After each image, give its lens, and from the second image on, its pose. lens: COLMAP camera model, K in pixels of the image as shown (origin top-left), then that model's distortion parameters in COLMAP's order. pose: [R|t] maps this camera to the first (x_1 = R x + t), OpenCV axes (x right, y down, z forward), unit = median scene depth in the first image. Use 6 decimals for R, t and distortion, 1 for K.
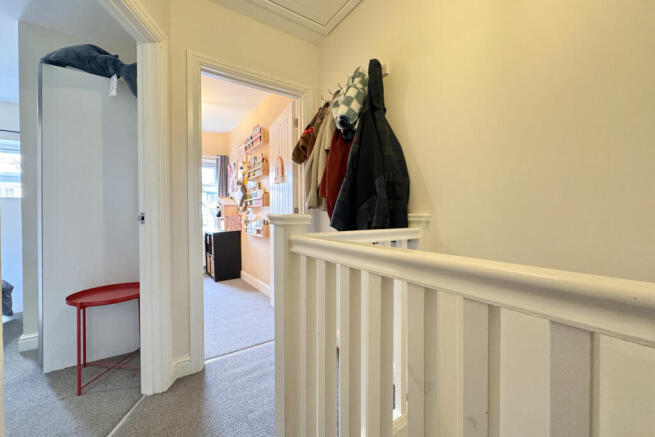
lens RADIAL K [[259.9, 0, 326.8], [0, 259.9, 217.3], [0, 0, 1]] dist [-0.003450, -0.000366]
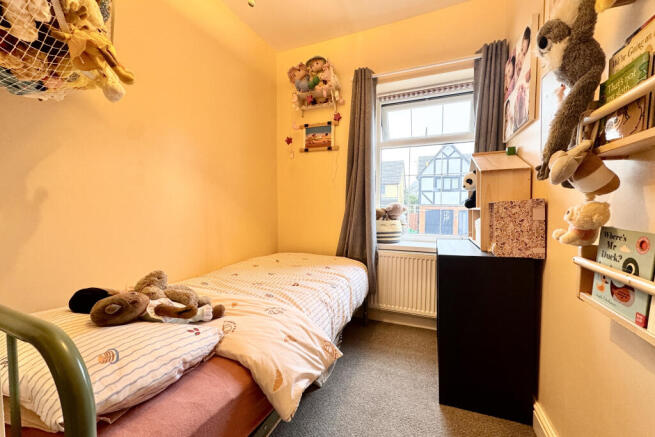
lens RADIAL K [[259.9, 0, 326.8], [0, 259.9, 217.3], [0, 0, 1]] dist [-0.003450, -0.000366]
pose [[0.547488, 0.046274, -0.835533, -0.230666], [-0.016013, 0.998866, 0.044827, -0.001071], [0.836660, -0.011162, 0.547608, 0.663286]]
